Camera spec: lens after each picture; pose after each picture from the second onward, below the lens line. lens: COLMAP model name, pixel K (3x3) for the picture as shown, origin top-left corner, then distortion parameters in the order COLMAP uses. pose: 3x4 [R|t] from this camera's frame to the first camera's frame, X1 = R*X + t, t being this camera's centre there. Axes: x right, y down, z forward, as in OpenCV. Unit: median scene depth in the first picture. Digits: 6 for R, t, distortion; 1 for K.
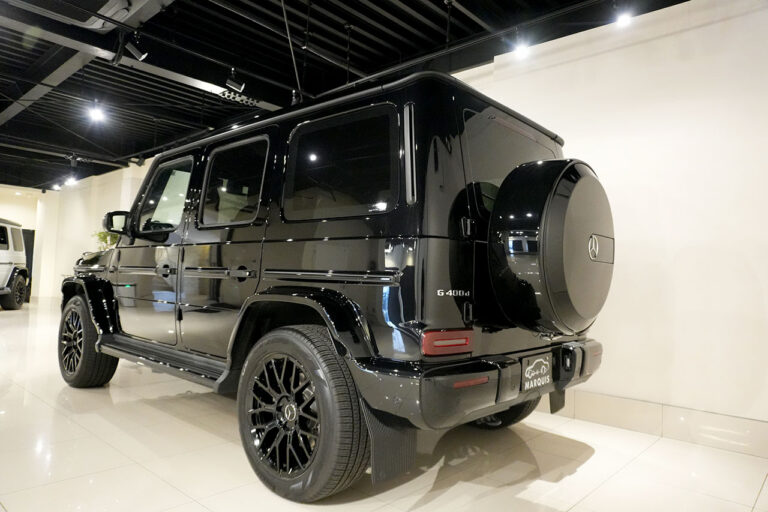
lens RADIAL K [[521.9, 0, 381.2], [0, 521.9, 257.8], [0, 0, 1]] dist [-0.033639, 0.019347]
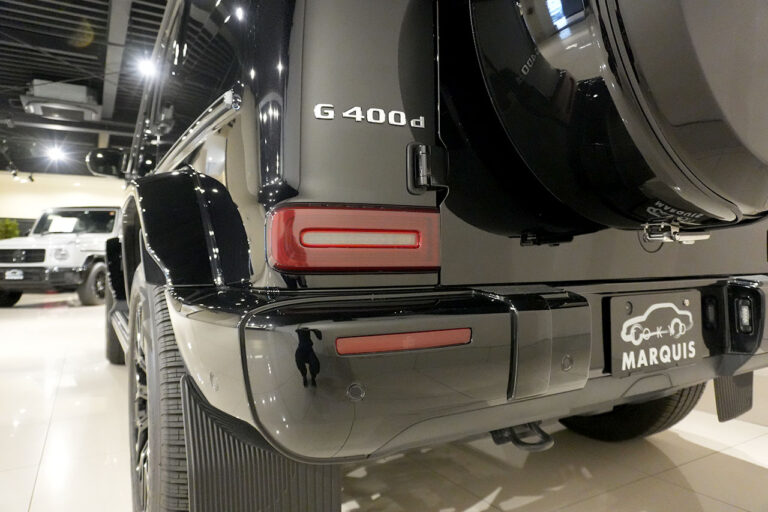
lens RADIAL K [[521.9, 0, 387.2], [0, 521.9, 252.8], [0, 0, 1]] dist [-0.033639, 0.019347]
pose [[0.951707, -0.043304, -0.303939, 0.217867], [0.049196, 0.998720, 0.011751, 0.136818], [0.303041, -0.026136, 0.952619, 0.515093]]
